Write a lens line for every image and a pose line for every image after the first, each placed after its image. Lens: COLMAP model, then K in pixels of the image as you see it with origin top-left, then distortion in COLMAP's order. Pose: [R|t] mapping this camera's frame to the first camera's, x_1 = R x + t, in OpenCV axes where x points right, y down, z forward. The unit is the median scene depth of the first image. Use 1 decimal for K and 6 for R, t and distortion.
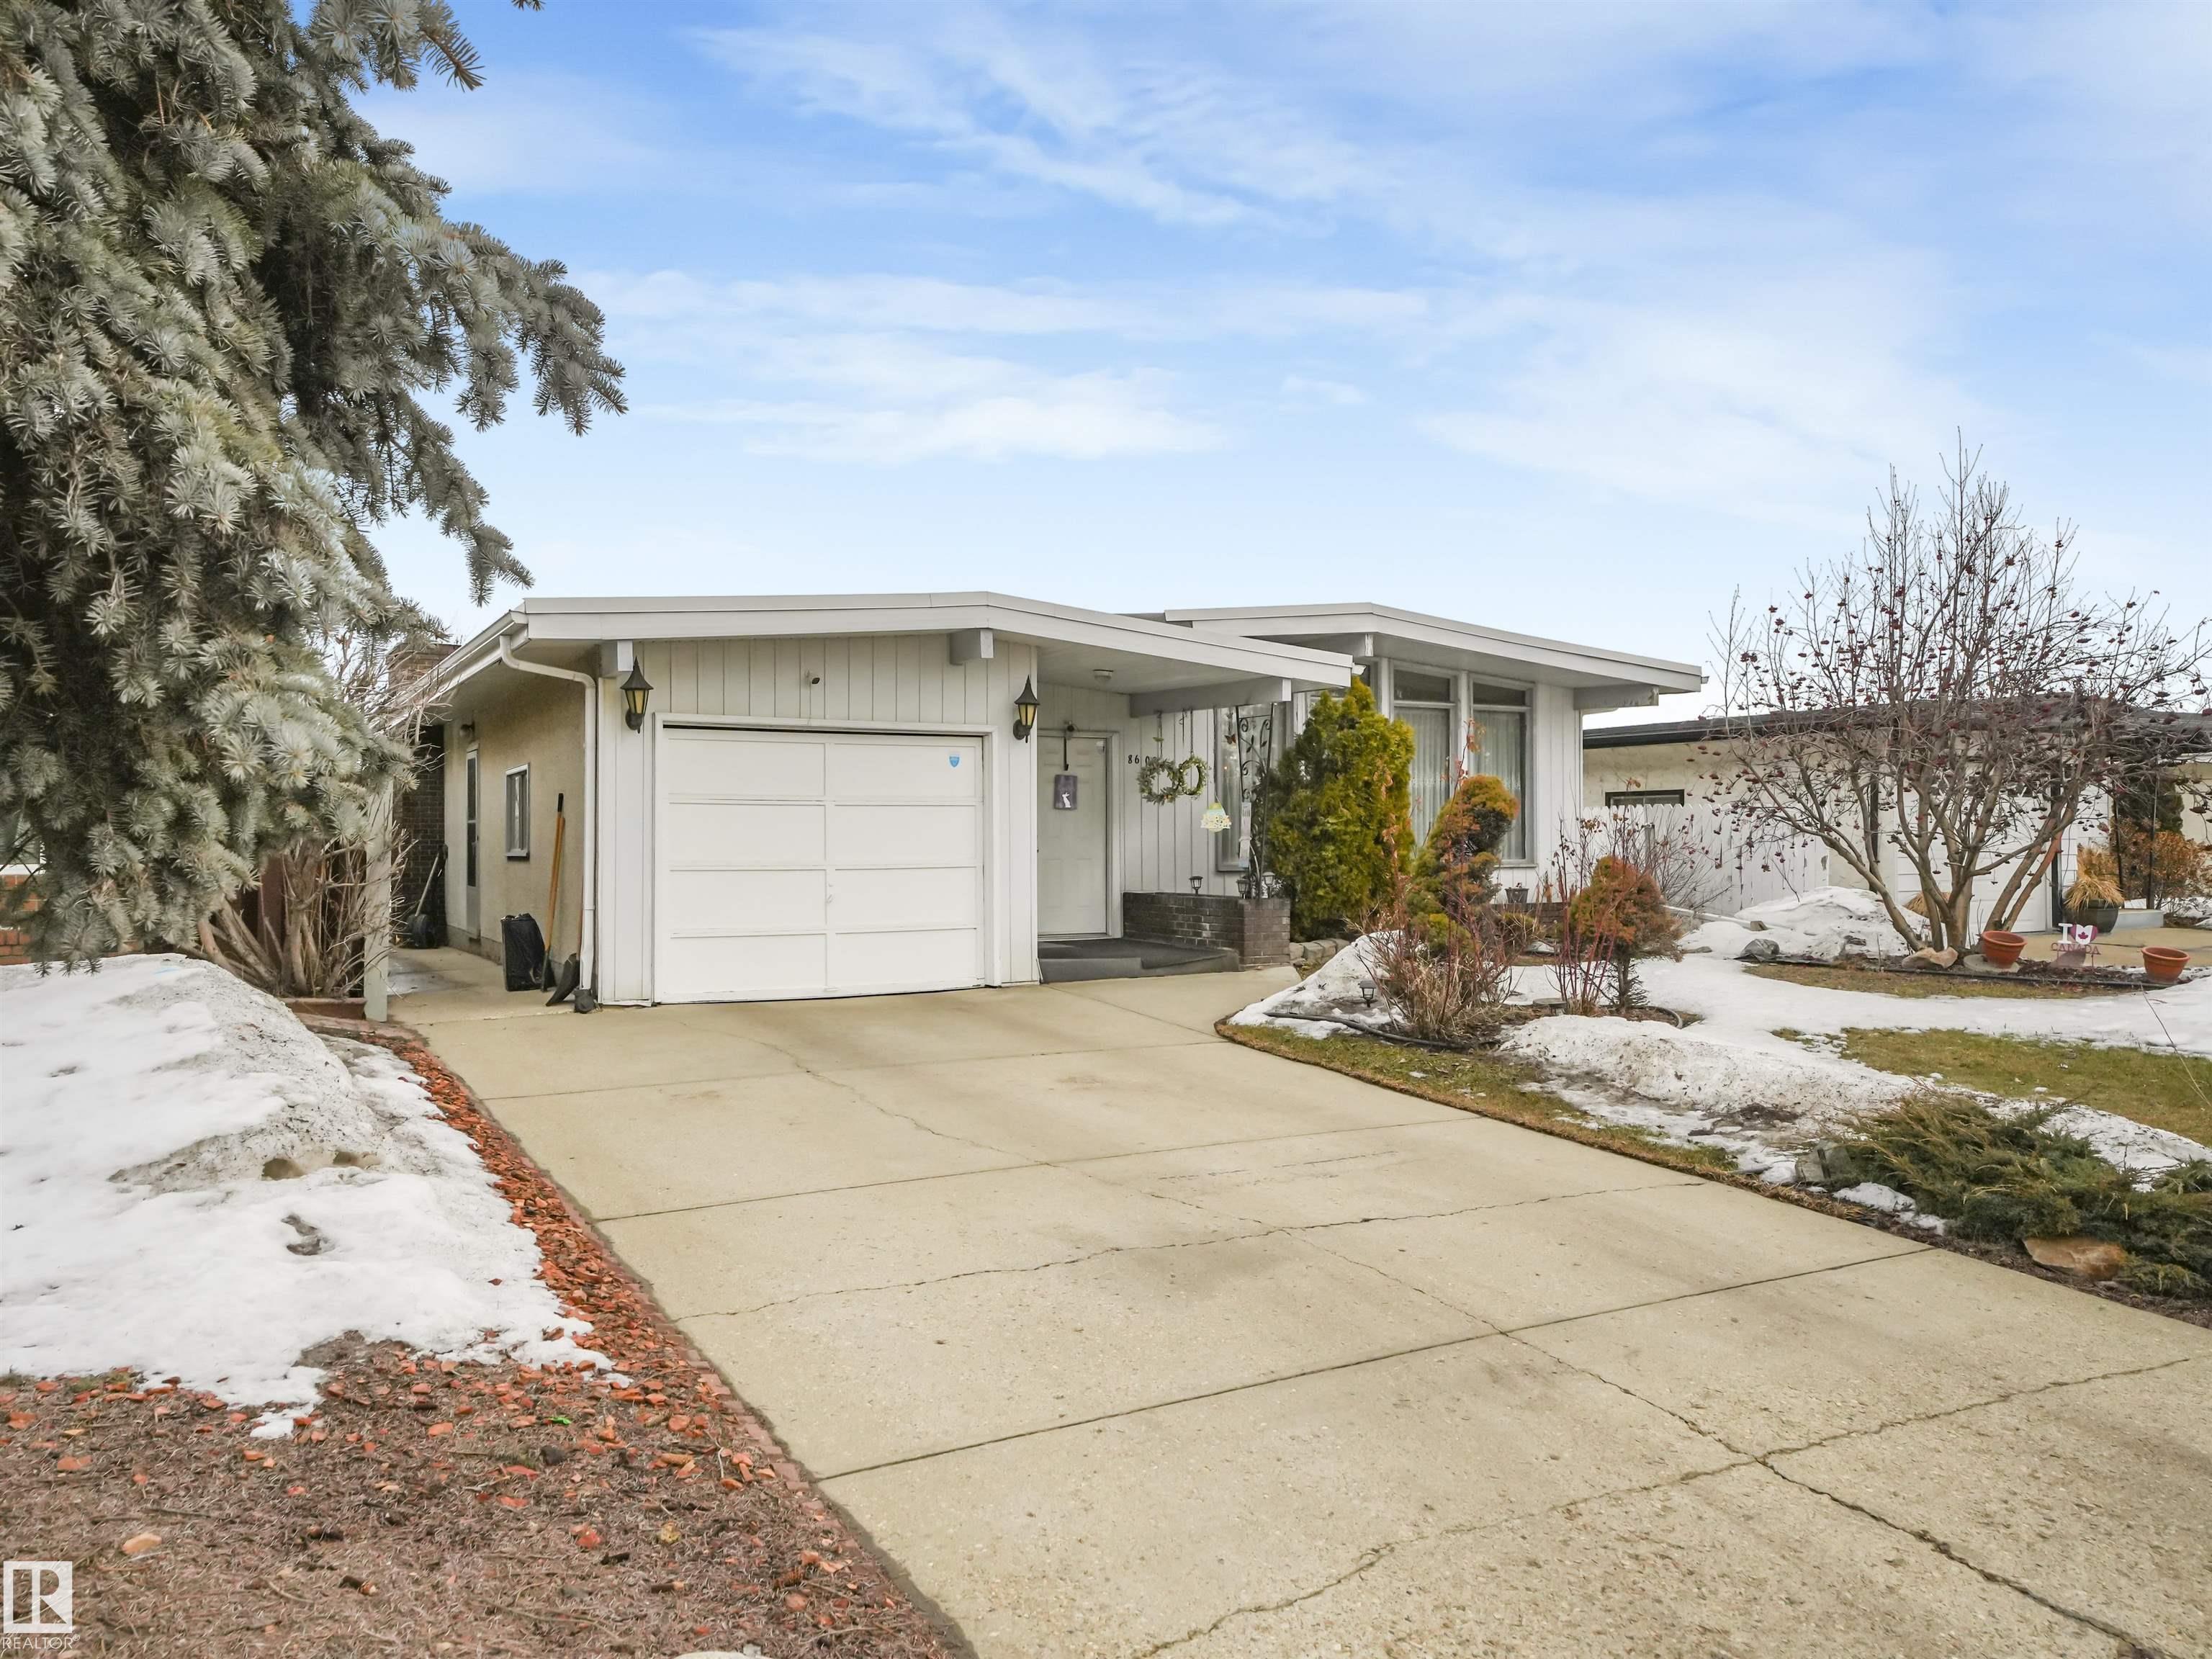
lens RADIAL K [[1021.6, 0, 1026.3], [0, 1021.6, 825.1], [0, 0, 1]] dist [-0.014821, 0.002393]
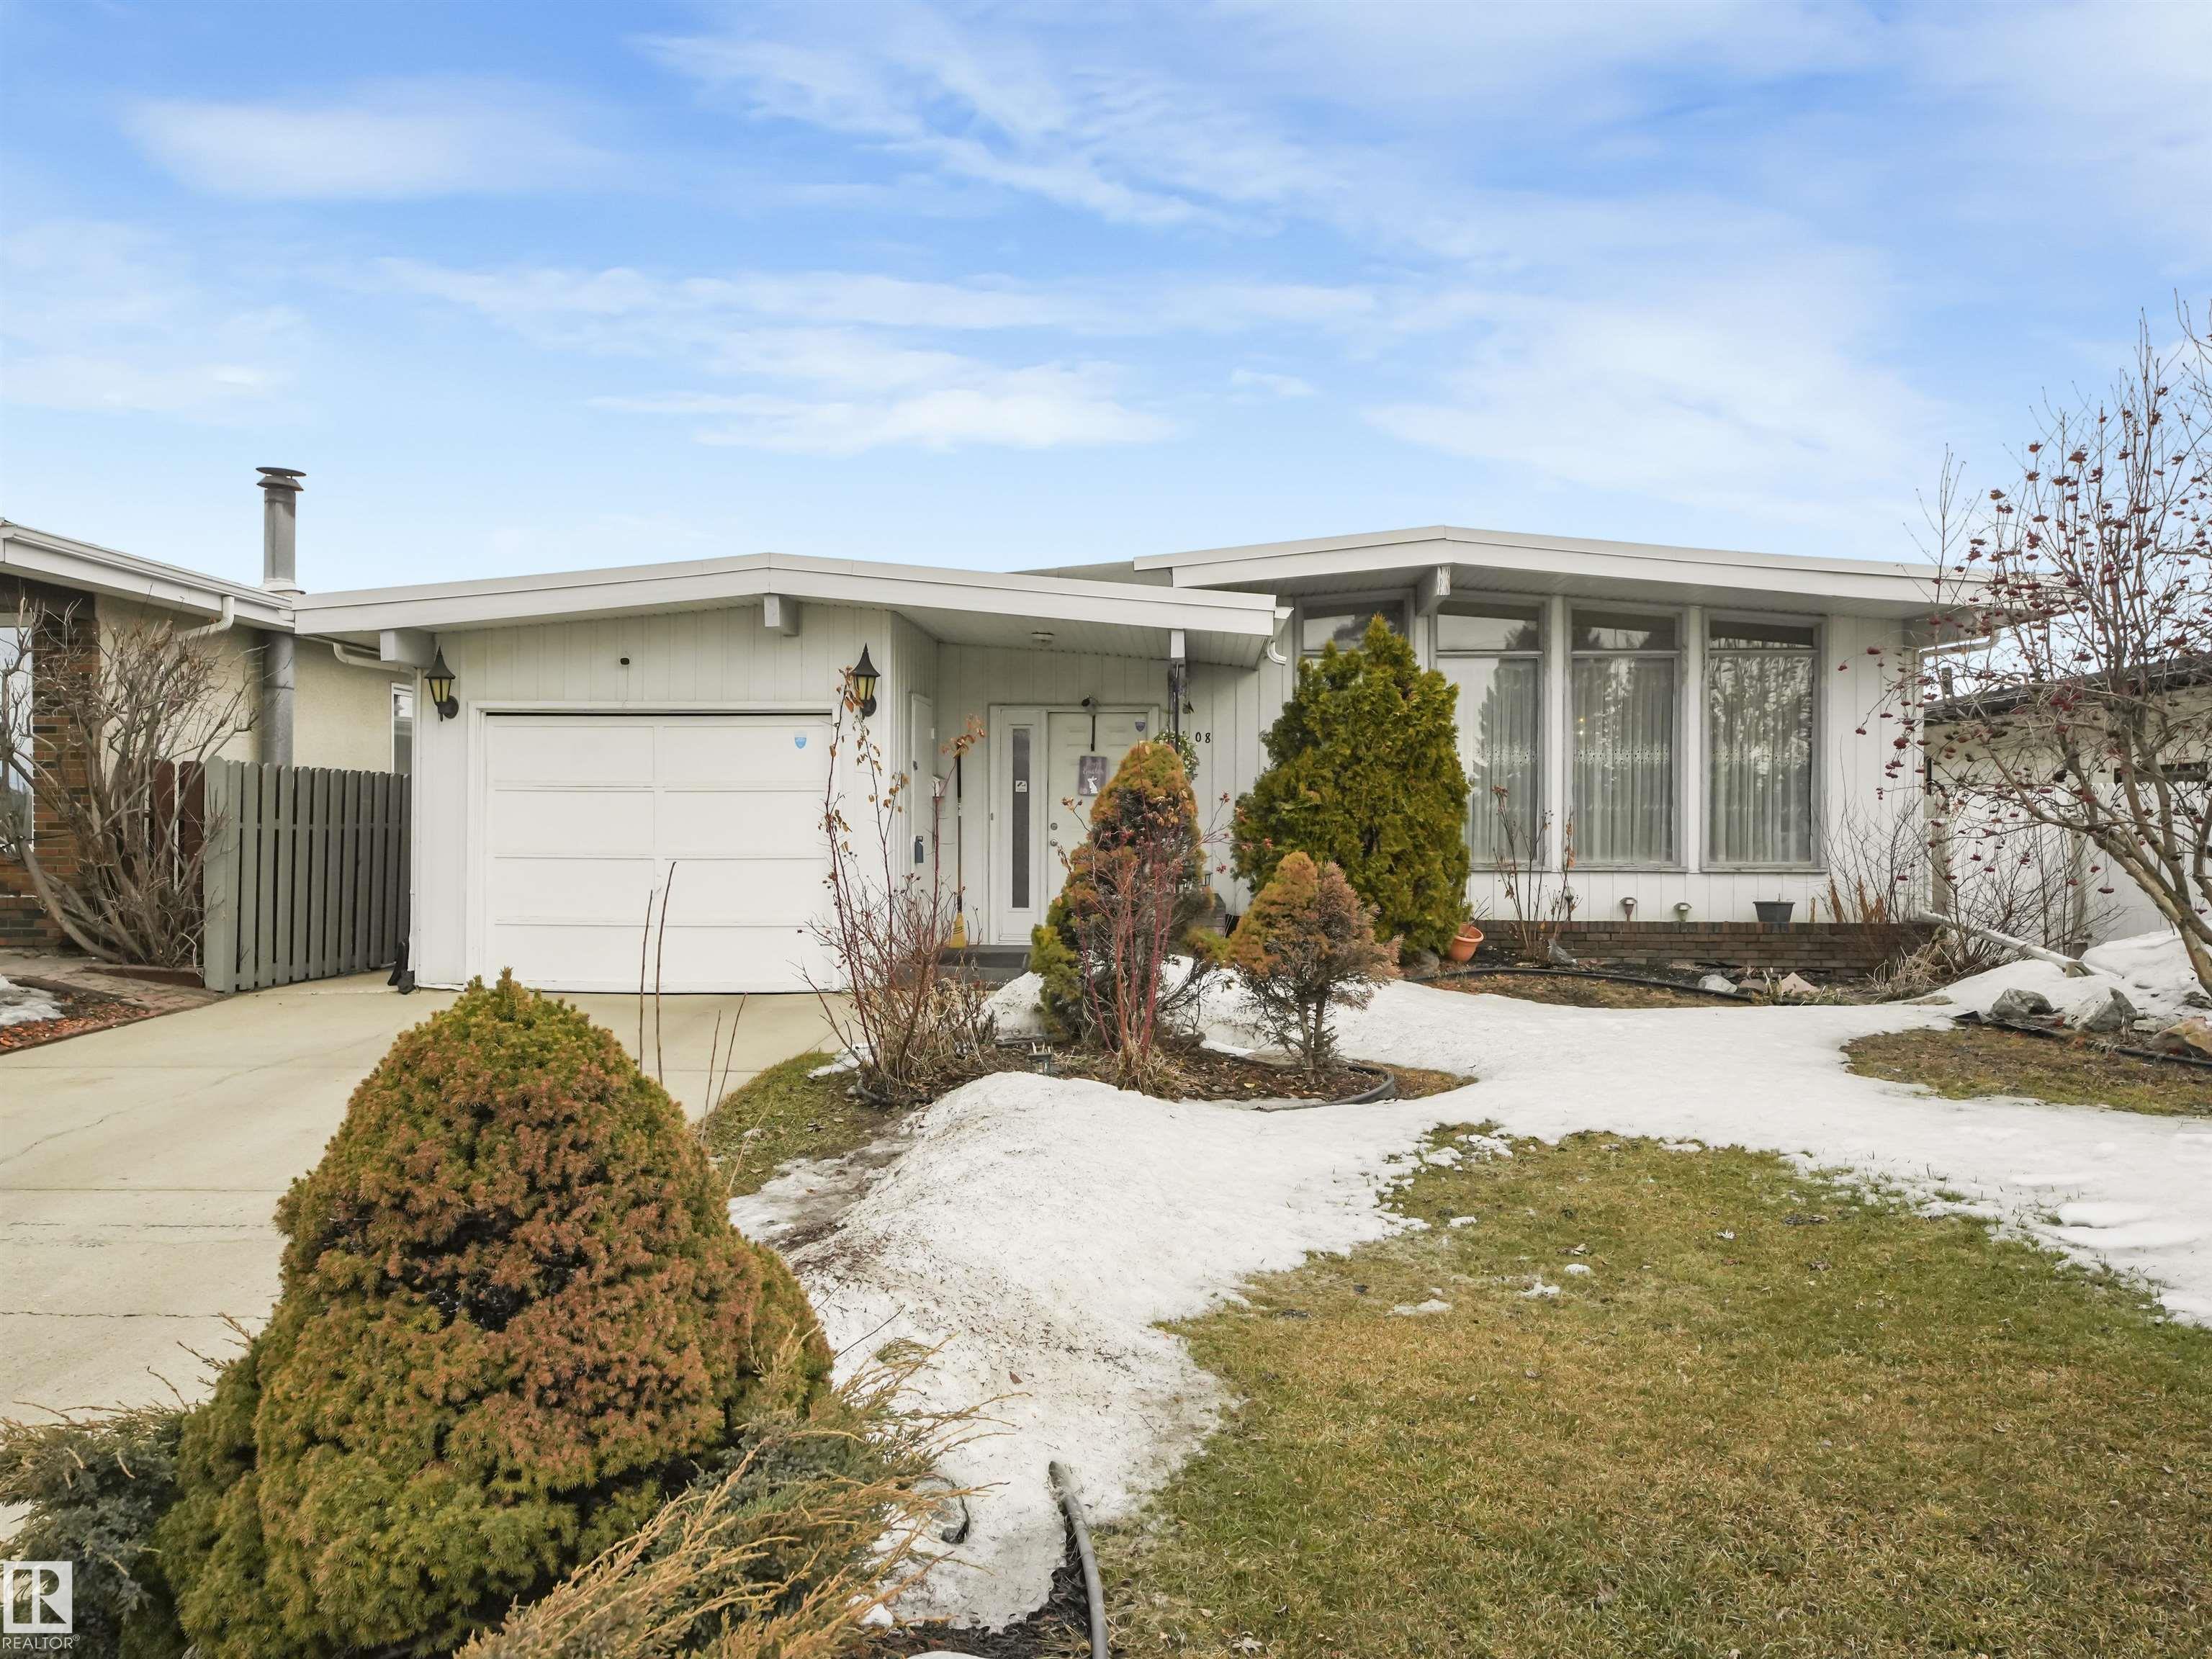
lens RADIAL K [[1086.4, 0, 1122.0], [0, 1086.4, 809.3], [0, 0, 1]] dist [-0.012326, 0.000738]
pose [[0.937956, -0.001663, -0.346750, 0.533053], [-0.000515, 0.999981, -0.006188, 0.003015], [0.346753, 0.005982, 0.937937, 0.193165]]
